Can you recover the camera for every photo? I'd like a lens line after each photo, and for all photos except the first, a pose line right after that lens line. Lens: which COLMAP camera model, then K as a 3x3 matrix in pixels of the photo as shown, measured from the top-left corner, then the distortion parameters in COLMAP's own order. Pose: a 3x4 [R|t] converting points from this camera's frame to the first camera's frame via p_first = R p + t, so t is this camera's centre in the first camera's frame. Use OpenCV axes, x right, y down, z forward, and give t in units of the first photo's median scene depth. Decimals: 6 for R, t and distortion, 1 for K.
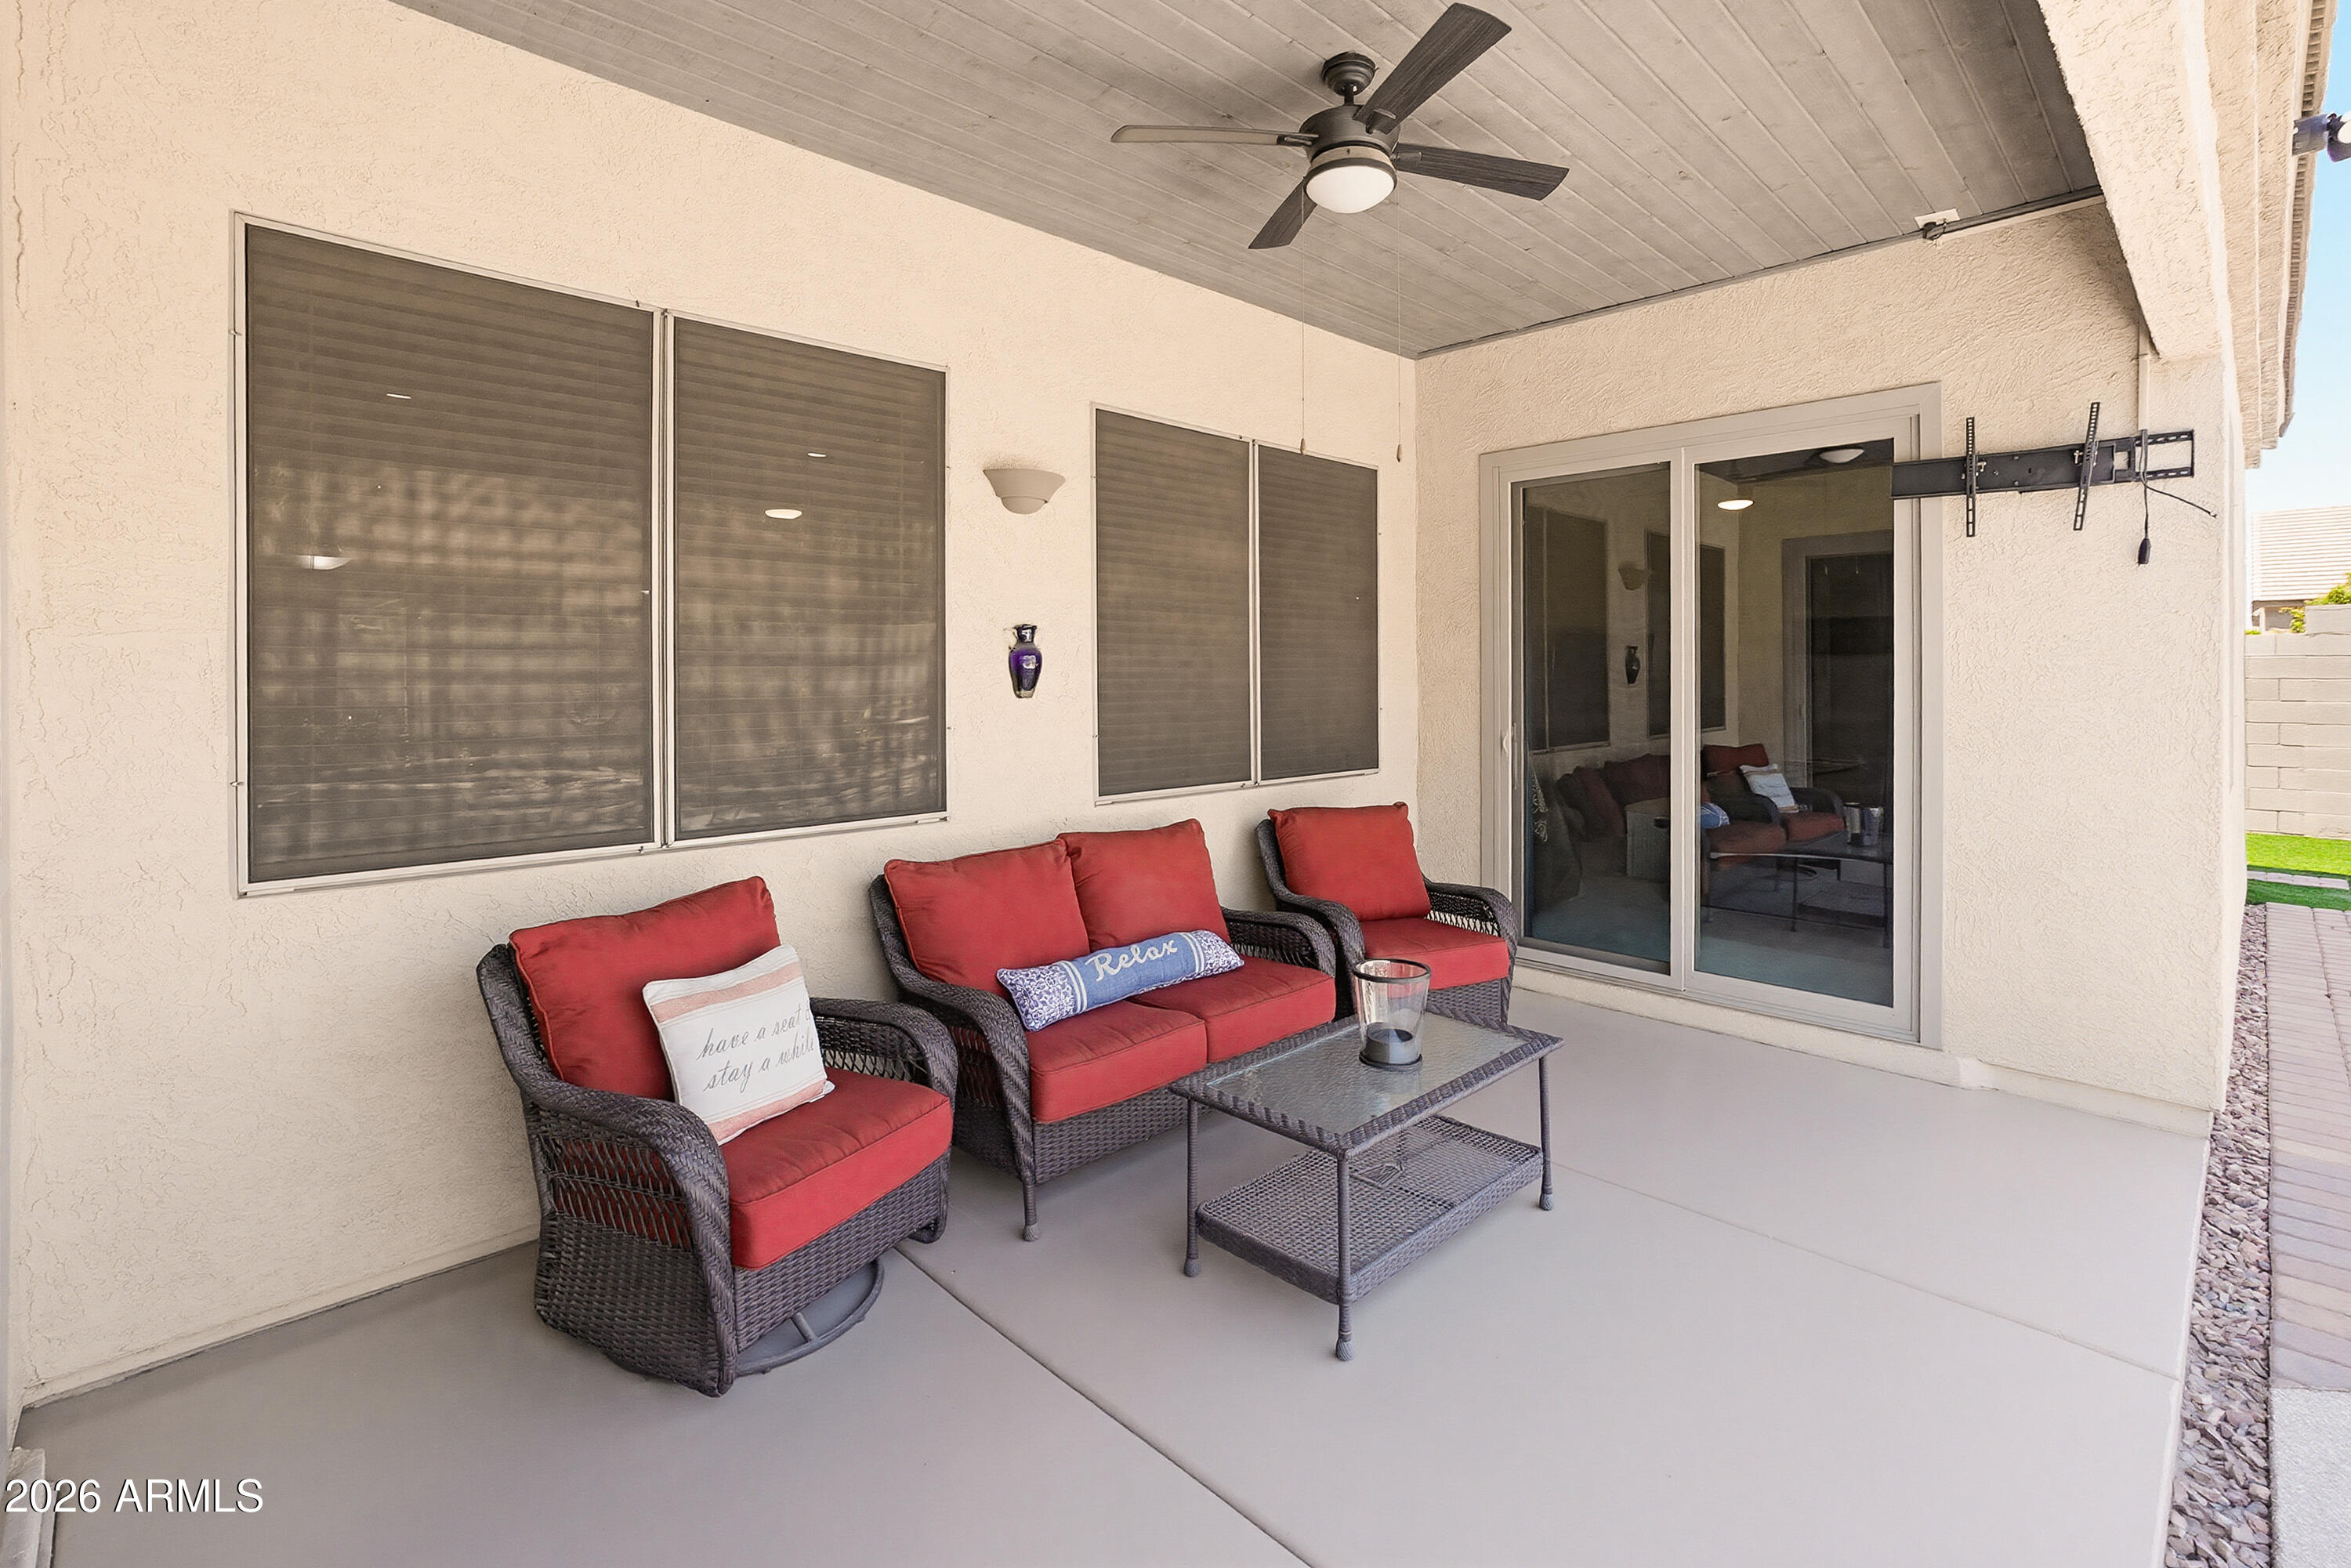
lens RADIAL K [[1075.1, 0, 1180.4], [0, 1075.1, 662.4], [0, 0, 1]] dist [-0.026639, 0.014361]
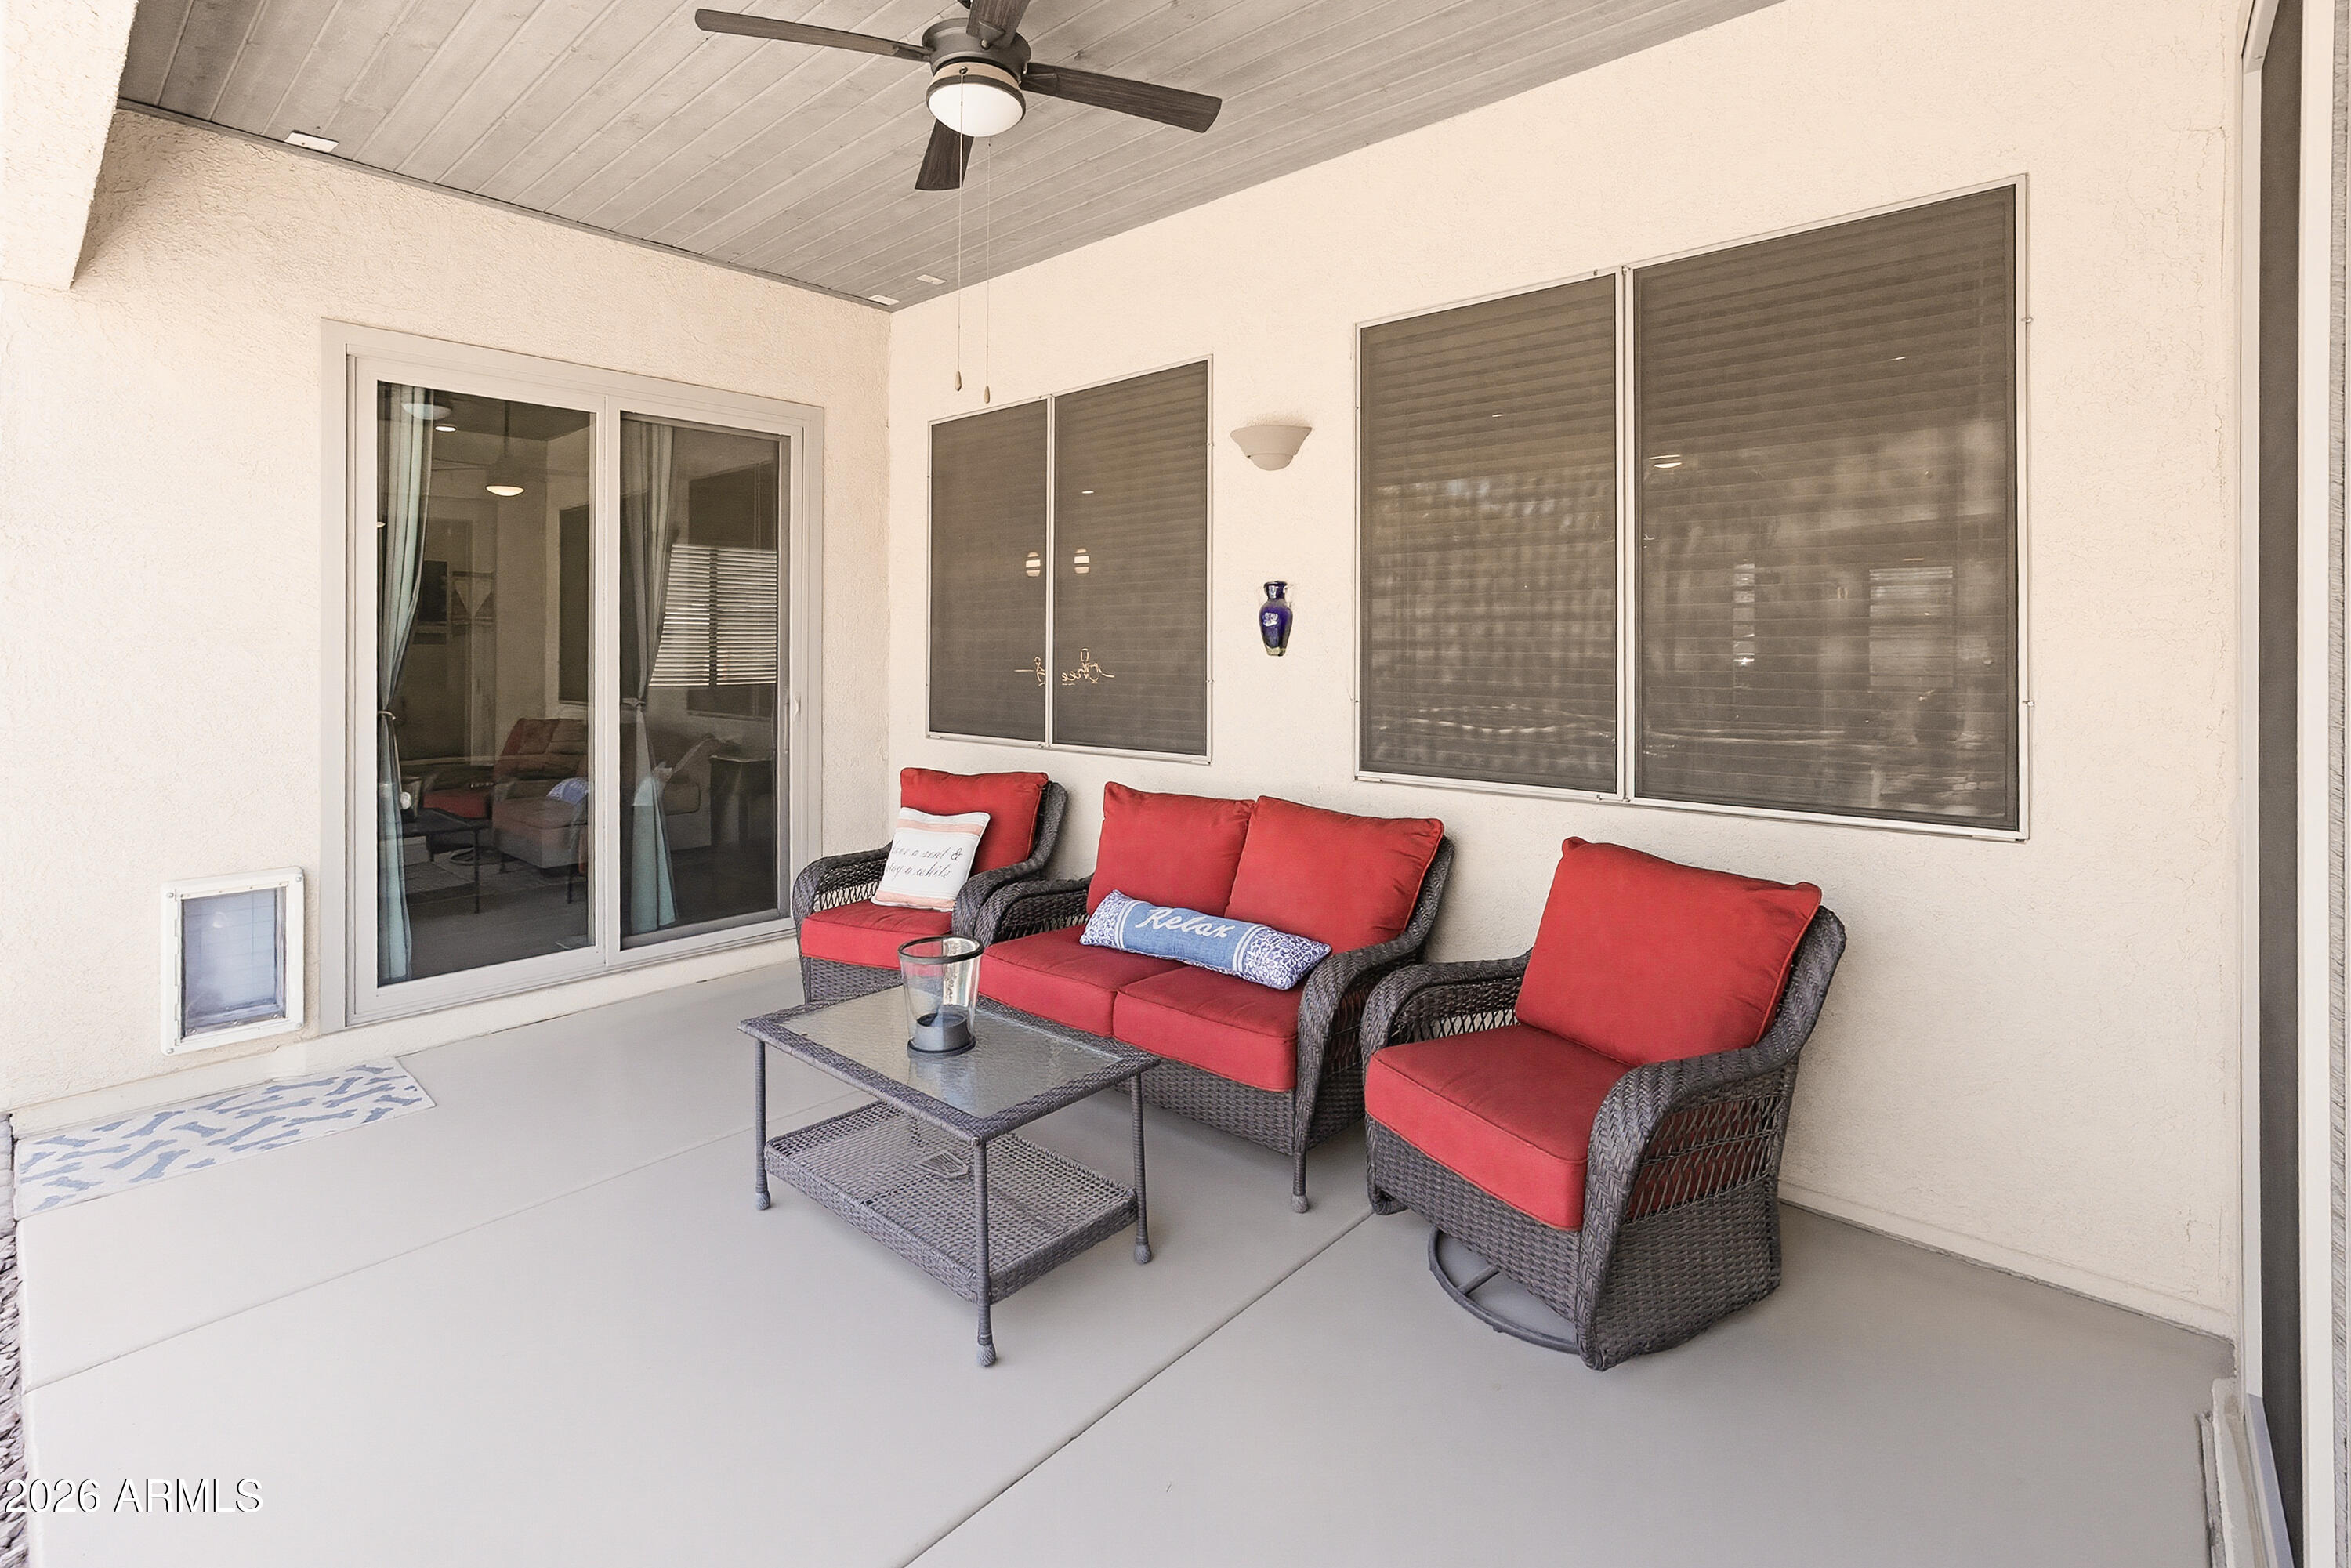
lens RADIAL K [[1091.0, 0, 1172.3], [0, 1091.0, 620.4], [0, 0, 1]] dist [0.002066, 0.000079]
pose [[0.075874, -0.009610, -0.997071, 0.849282], [0.015786, 0.999840, -0.008435, 0.007447], [0.996992, -0.015100, 0.076013, 0.825318]]
